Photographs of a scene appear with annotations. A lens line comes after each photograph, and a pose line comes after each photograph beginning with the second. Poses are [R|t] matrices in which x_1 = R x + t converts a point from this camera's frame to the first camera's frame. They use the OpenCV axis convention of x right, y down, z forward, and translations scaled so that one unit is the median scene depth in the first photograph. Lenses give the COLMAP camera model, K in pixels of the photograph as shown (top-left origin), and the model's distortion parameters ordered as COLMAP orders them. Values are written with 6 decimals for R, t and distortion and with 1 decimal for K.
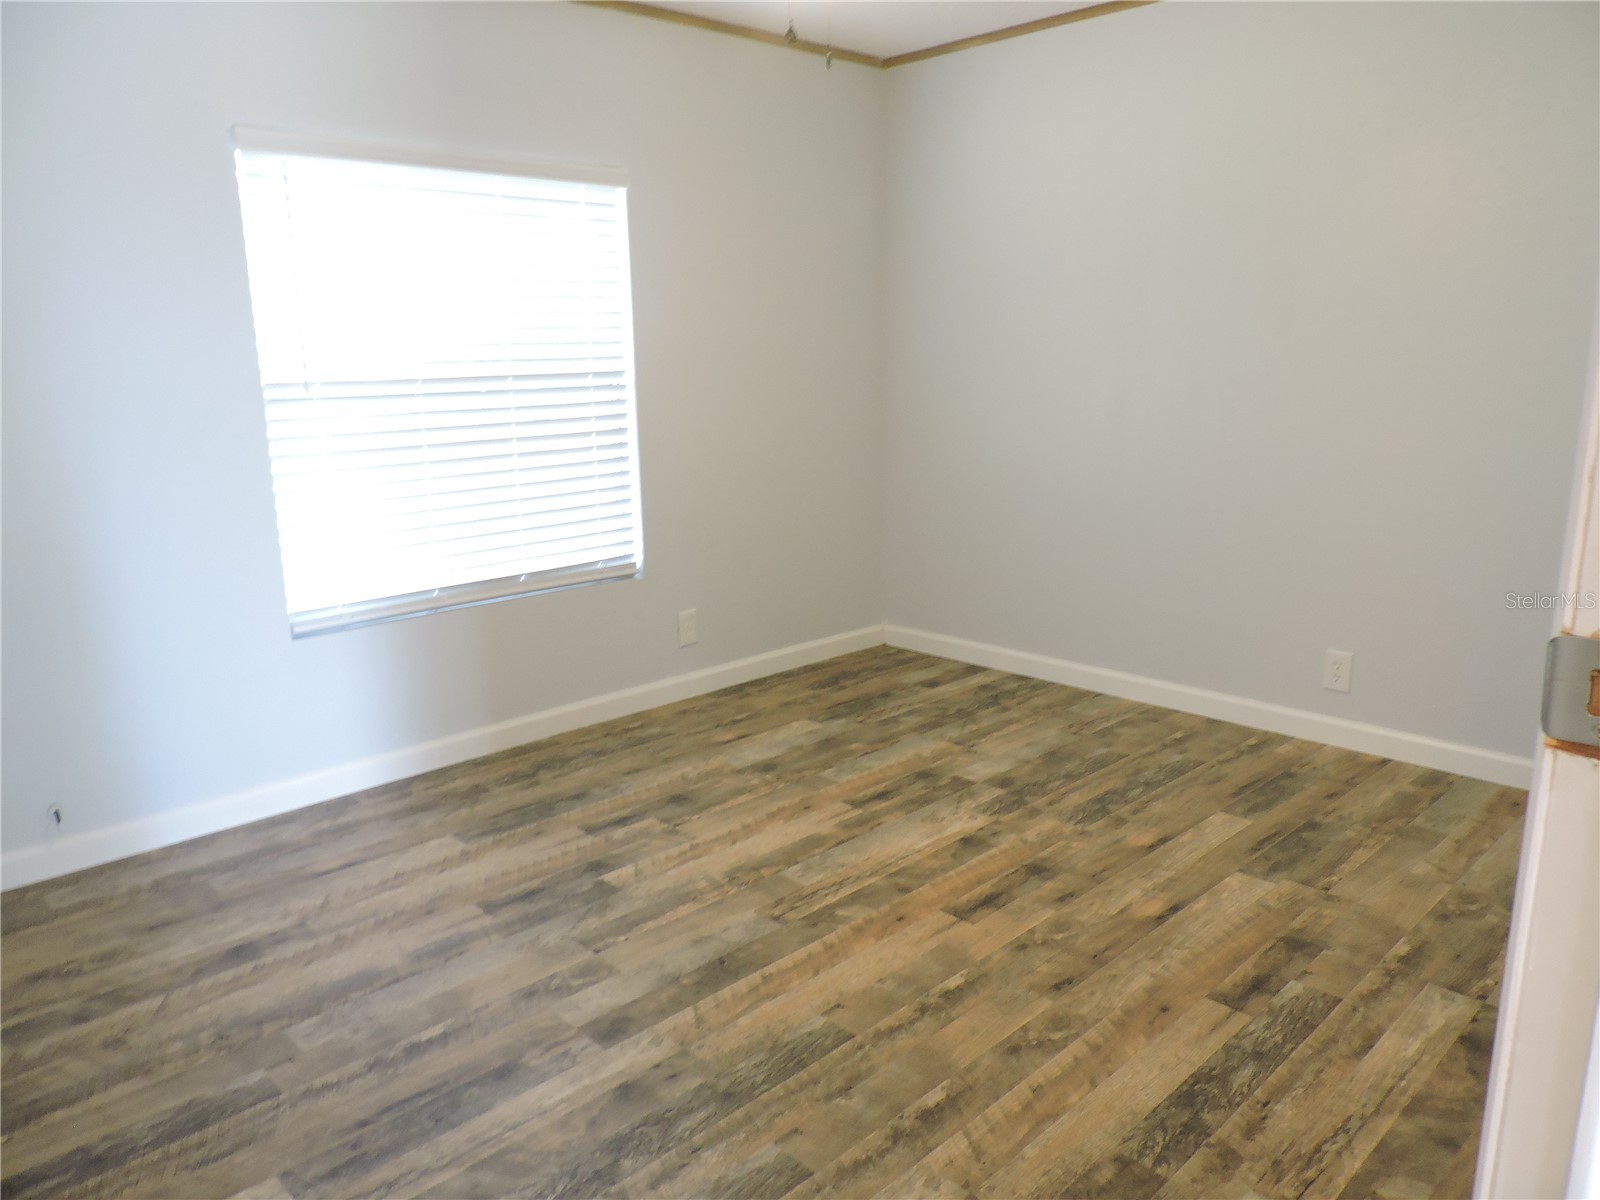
lens RADIAL K [[1161.3, 0, 798.4], [0, 1161.3, 602.8], [0, 0, 1]] dist [0.000922, -0.002664]
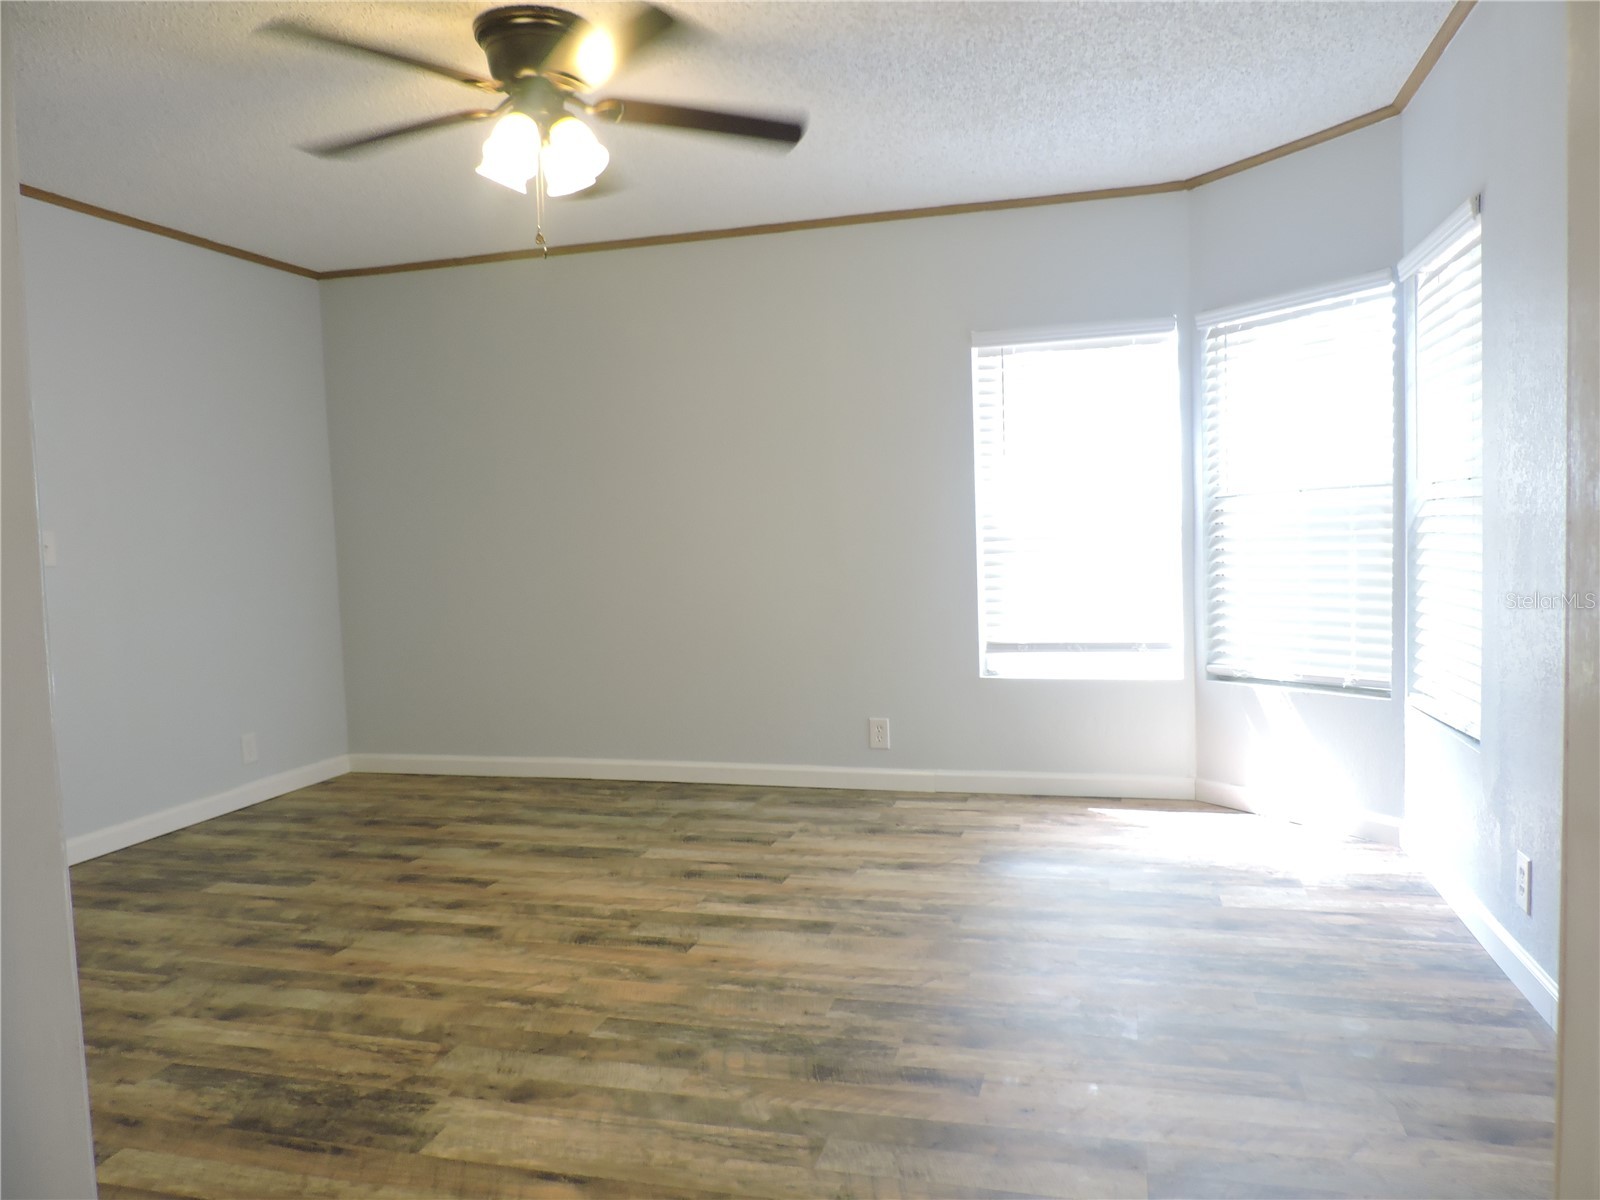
lens RADIAL K [[1161.3, 0, 800.1], [0, 1161.3, 602.1], [0, 0, 1]] dist [0.000922, -0.002664]
pose [[-0.493905, -0.016749, 0.869355, -0.671163], [0.221387, 0.964442, 0.144357, -0.204810], [-0.840860, 0.263762, -0.472635, 1.206307]]
